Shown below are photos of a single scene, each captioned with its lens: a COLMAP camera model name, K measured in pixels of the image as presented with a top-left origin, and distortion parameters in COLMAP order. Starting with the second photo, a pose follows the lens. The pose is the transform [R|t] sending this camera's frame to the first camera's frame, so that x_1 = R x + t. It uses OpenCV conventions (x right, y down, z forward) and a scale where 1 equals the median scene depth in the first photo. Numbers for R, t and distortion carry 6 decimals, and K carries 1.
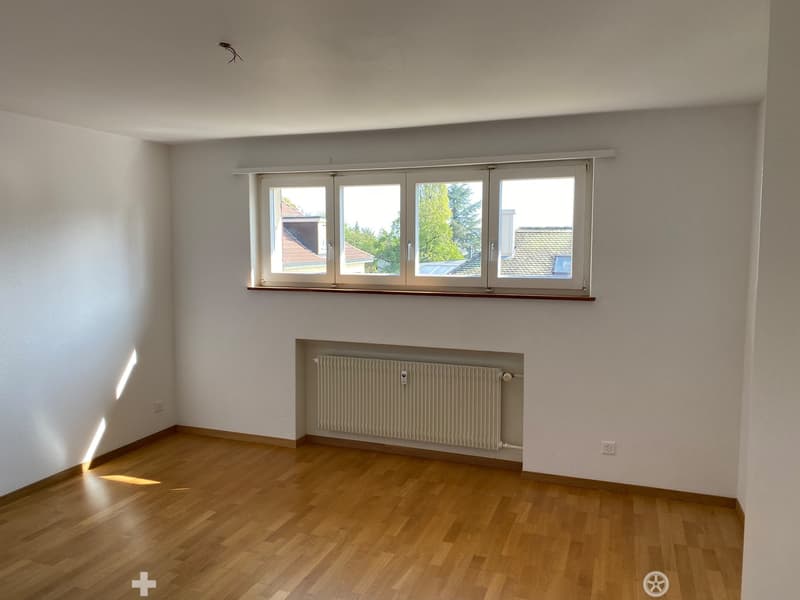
lens RADIAL K [[597.2, 0, 400.0], [0, 597.2, 300.0], [0, 0, 1]] dist [0.005274, -0.023545]
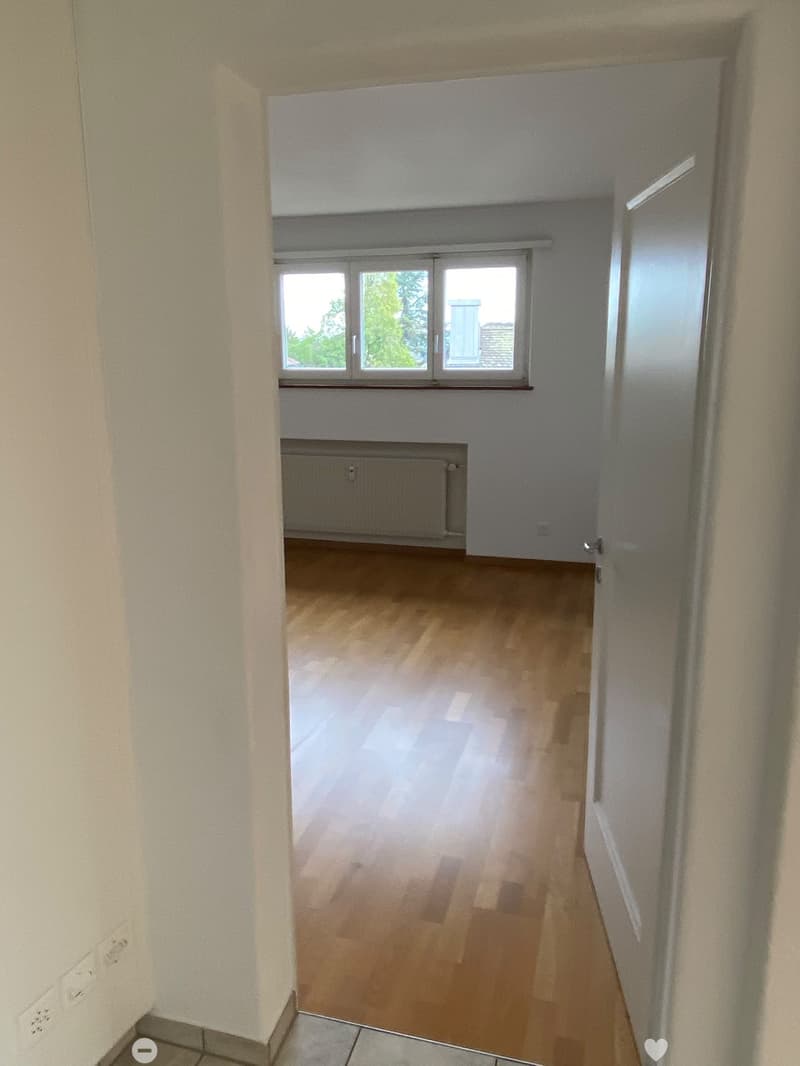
lens RADIAL K [[795.8, 0, 400.0], [0, 795.8, 533.0], [0, 0, 1]] dist [0.005274, -0.023545]
pose [[0.996504, -0.020842, 0.080899, -0.022803], [0.009734, 0.990750, 0.135353, 0.054135], [-0.082971, -0.134093, 0.987489, -0.362941]]
